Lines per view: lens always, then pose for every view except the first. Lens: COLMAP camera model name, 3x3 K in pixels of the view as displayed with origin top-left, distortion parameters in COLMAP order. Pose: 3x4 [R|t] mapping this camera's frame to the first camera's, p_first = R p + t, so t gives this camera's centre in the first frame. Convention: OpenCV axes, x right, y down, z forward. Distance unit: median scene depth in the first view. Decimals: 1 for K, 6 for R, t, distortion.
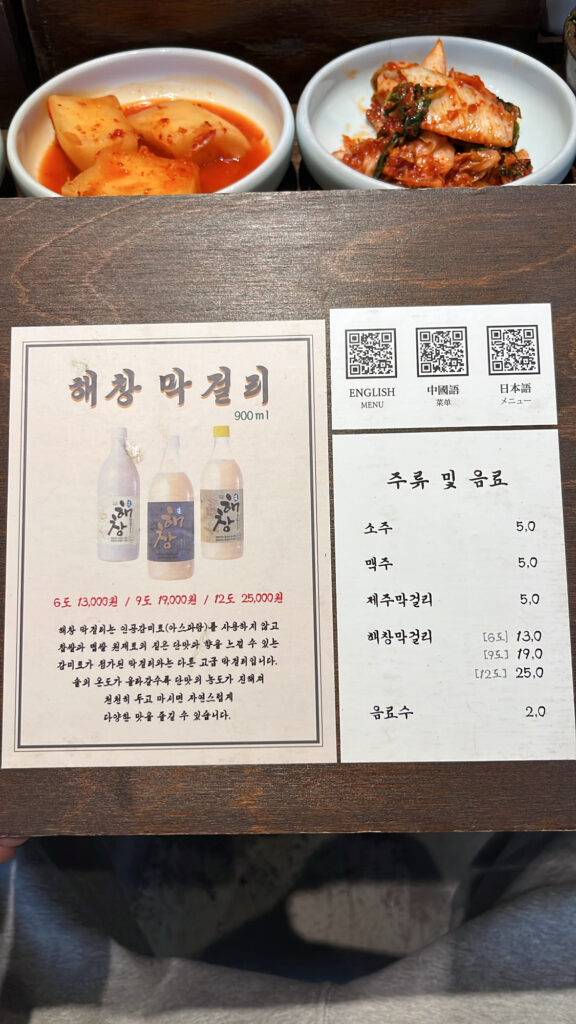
lens RADIAL K [[822.3, 0, 290.4], [0, 822.3, 508.7], [0, 0, 1]] dist [0.091353, -0.151628]
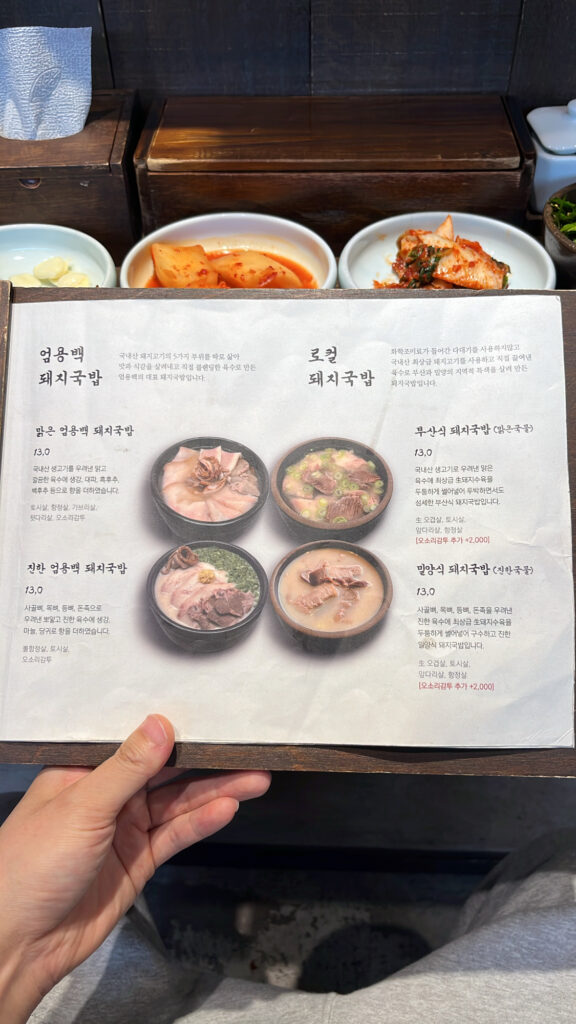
lens RADIAL K [[814.8, 0, 290.6], [0, 814.8, 516.7], [0, 0, 1]] dist [-0.006081, -0.009453]
pose [[0.998430, 0.047398, -0.029856, -0.011028], [-0.051328, 0.987550, -0.148696, 0.116172], [0.022436, 0.149995, 0.988432, -0.212712]]
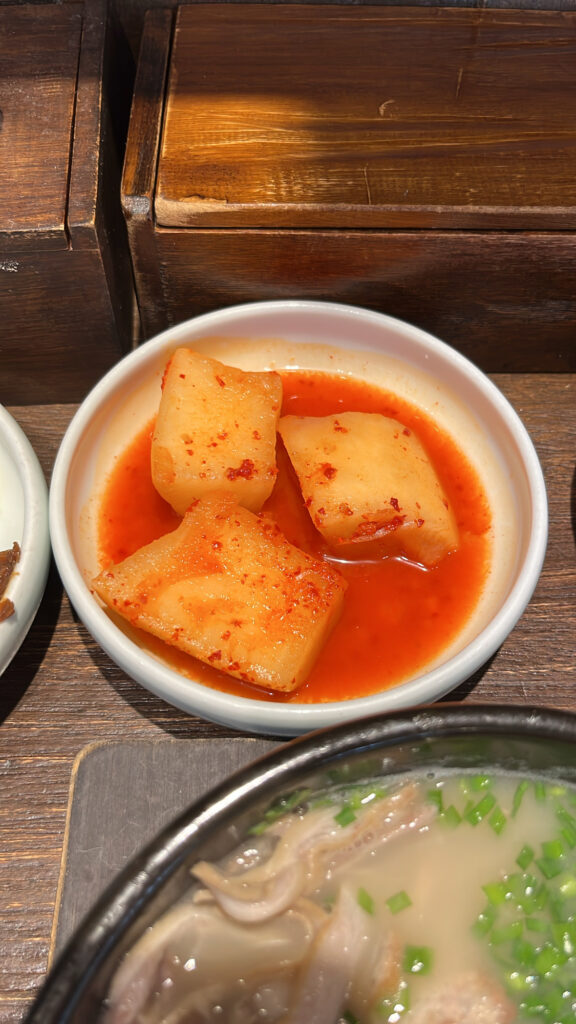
lens RADIAL K [[848.4, 0, 288.0], [0, 848.4, 512.0], [0, 0, 1]] dist [-0.007529, -0.008247]
pose [[0.998819, 0.040547, 0.026777, -0.225129], [-0.041356, 0.998683, 0.030360, -0.448466], [-0.025511, -0.031431, 0.999180, 0.407915]]
